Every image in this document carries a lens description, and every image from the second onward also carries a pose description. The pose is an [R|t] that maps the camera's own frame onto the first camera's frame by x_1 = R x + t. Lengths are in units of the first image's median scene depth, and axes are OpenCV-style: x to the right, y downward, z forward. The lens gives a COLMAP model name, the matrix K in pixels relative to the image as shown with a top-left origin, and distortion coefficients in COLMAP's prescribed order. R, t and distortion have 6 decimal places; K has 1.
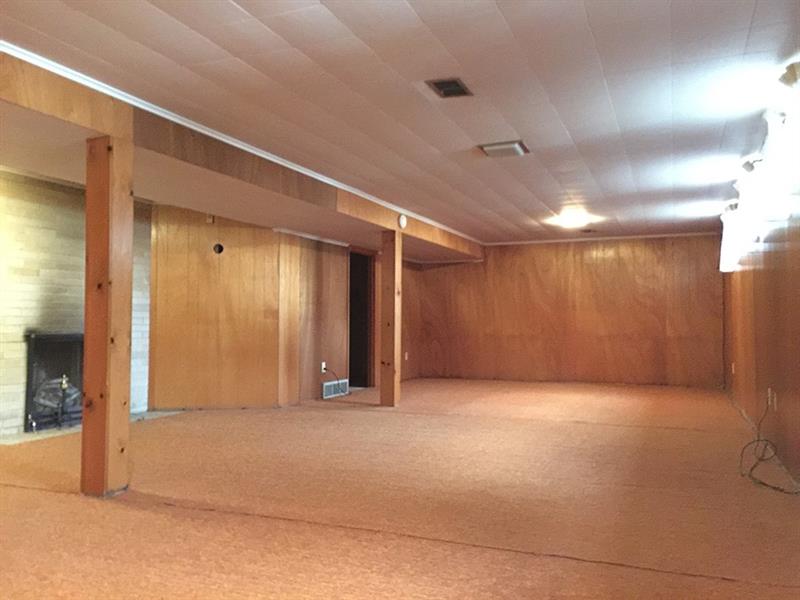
lens RADIAL K [[687.4, 0, 399.4], [0, 687.4, 300.0], [0, 0, 1]] dist [0.078035, -0.084167]
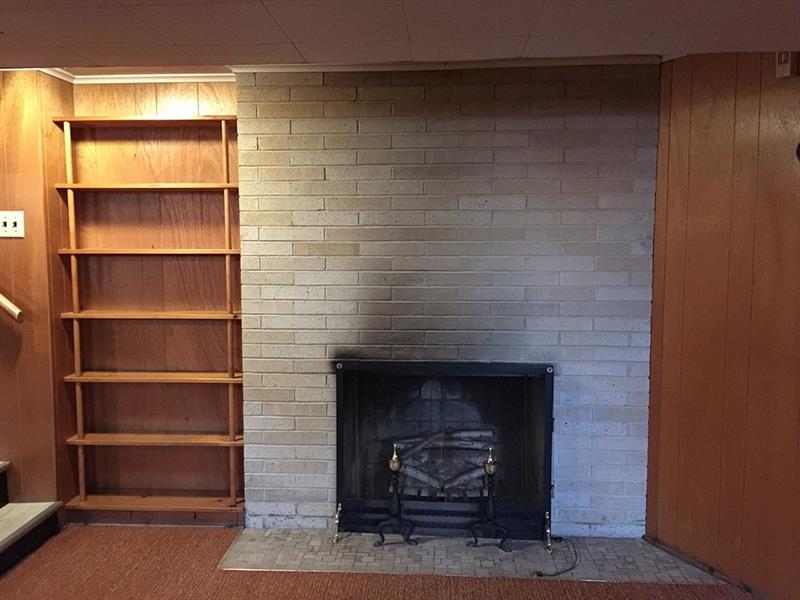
lens RADIAL K [[687.4, 0, 398.8], [0, 687.4, 294.6], [0, 0, 1]] dist [0.078035, -0.084167]
pose [[0.302430, 0.084828, -0.949390, 0.003904], [0.034754, 0.994388, 0.099919, -0.056343], [0.952538, -0.063213, 0.297784, 0.864771]]
